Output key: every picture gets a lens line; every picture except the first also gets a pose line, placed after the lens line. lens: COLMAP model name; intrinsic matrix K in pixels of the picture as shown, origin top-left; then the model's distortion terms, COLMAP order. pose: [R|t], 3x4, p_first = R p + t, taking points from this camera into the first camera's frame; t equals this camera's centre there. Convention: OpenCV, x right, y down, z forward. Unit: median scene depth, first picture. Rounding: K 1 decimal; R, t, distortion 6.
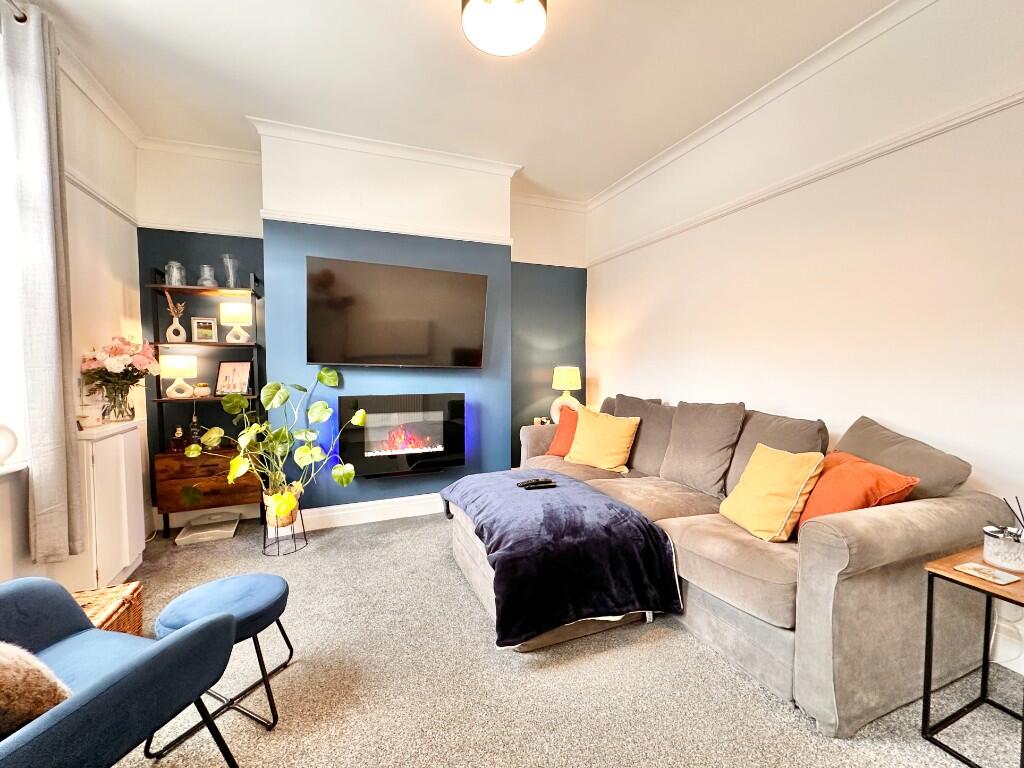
lens RADIAL K [[415.9, 0, 512.0], [0, 415.9, 384.0], [0, 0, 1]] dist [-0.002270, -0.000120]
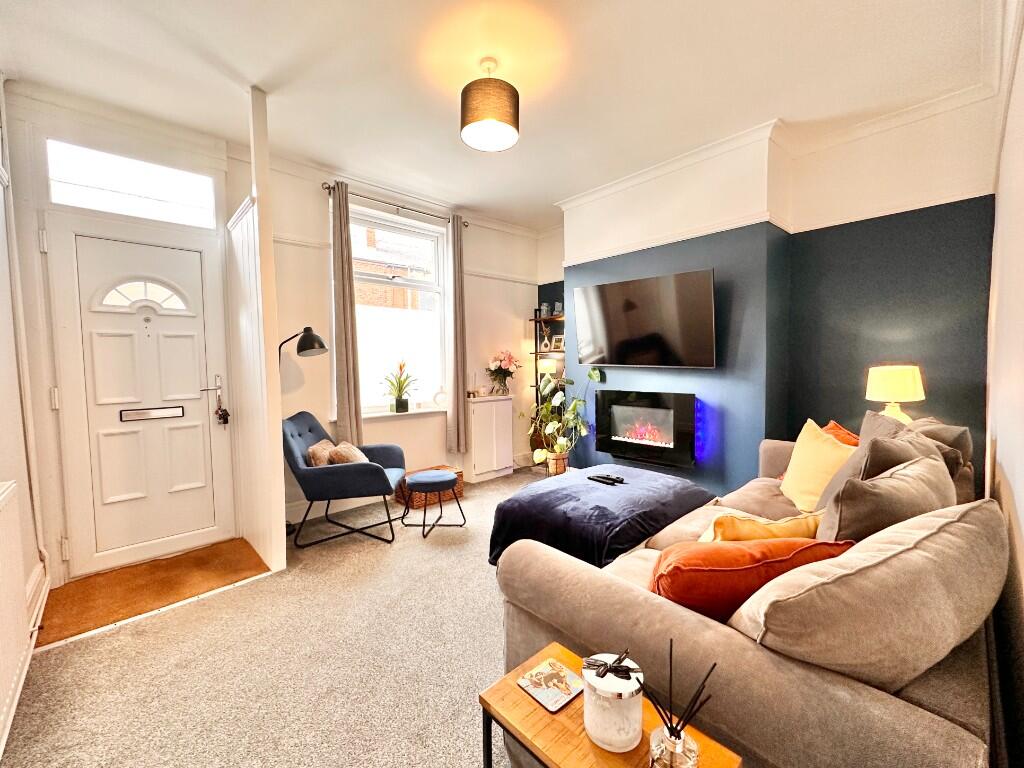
lens RADIAL K [[415.9, 0, 512.0], [0, 415.9, 384.0], [0, 0, 1]] dist [-0.002270, -0.000120]
pose [[0.365367, 0.043710, -0.929837, 0.680695], [-0.032841, 0.998880, 0.034051, -0.022764], [0.930284, 0.018095, 0.366393, 0.268111]]
